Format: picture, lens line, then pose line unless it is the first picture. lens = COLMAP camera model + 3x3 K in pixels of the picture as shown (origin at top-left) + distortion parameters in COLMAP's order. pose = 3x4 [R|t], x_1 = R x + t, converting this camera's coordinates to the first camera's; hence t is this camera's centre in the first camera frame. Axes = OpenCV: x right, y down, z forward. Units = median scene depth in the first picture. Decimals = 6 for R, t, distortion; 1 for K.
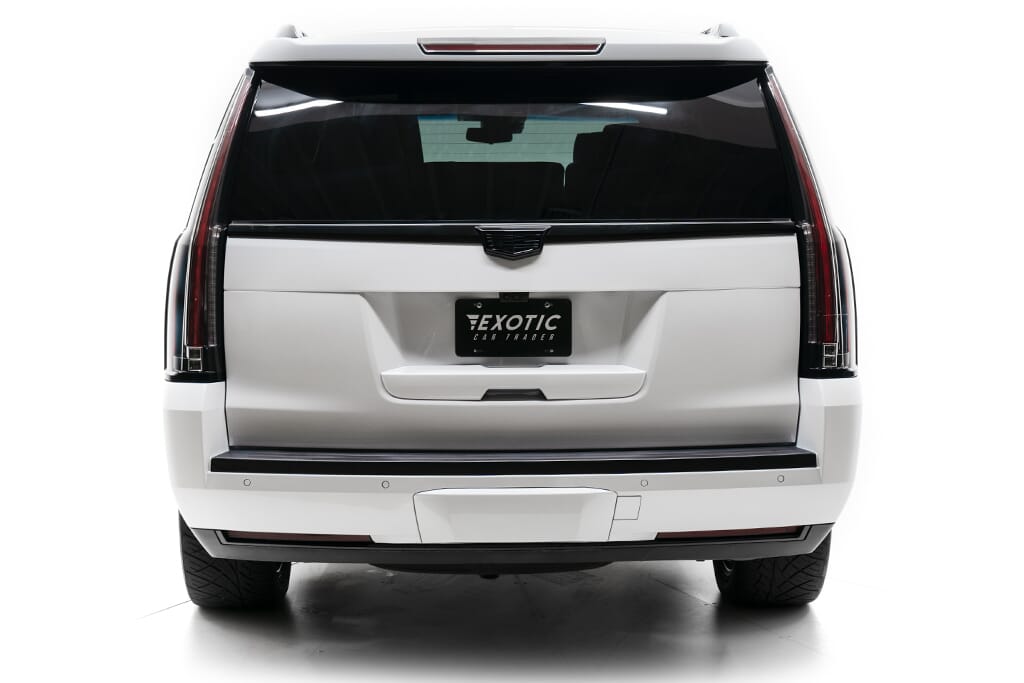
lens RADIAL K [[1590.5, 0, 511.8], [0, 1590.5, 334.9], [0, 0, 1]] dist [-0.115042, 0.000000]
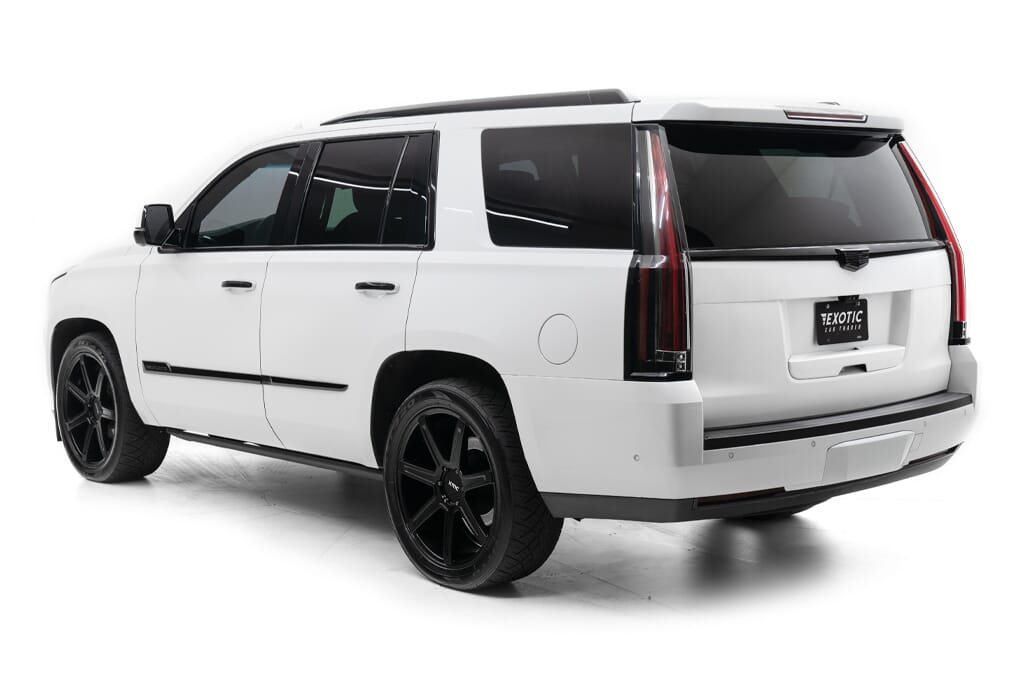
lens RADIAL K [[1590.5, 0, 509.5], [0, 1590.5, 344.2], [0, 0, 1]] dist [-0.115042, 0.000000]
pose [[0.737464, -0.065147, 0.672237, -1.124962], [0.076179, 0.997009, 0.013050, -0.024700], [-0.671076, 0.041587, 0.740221, 0.186317]]
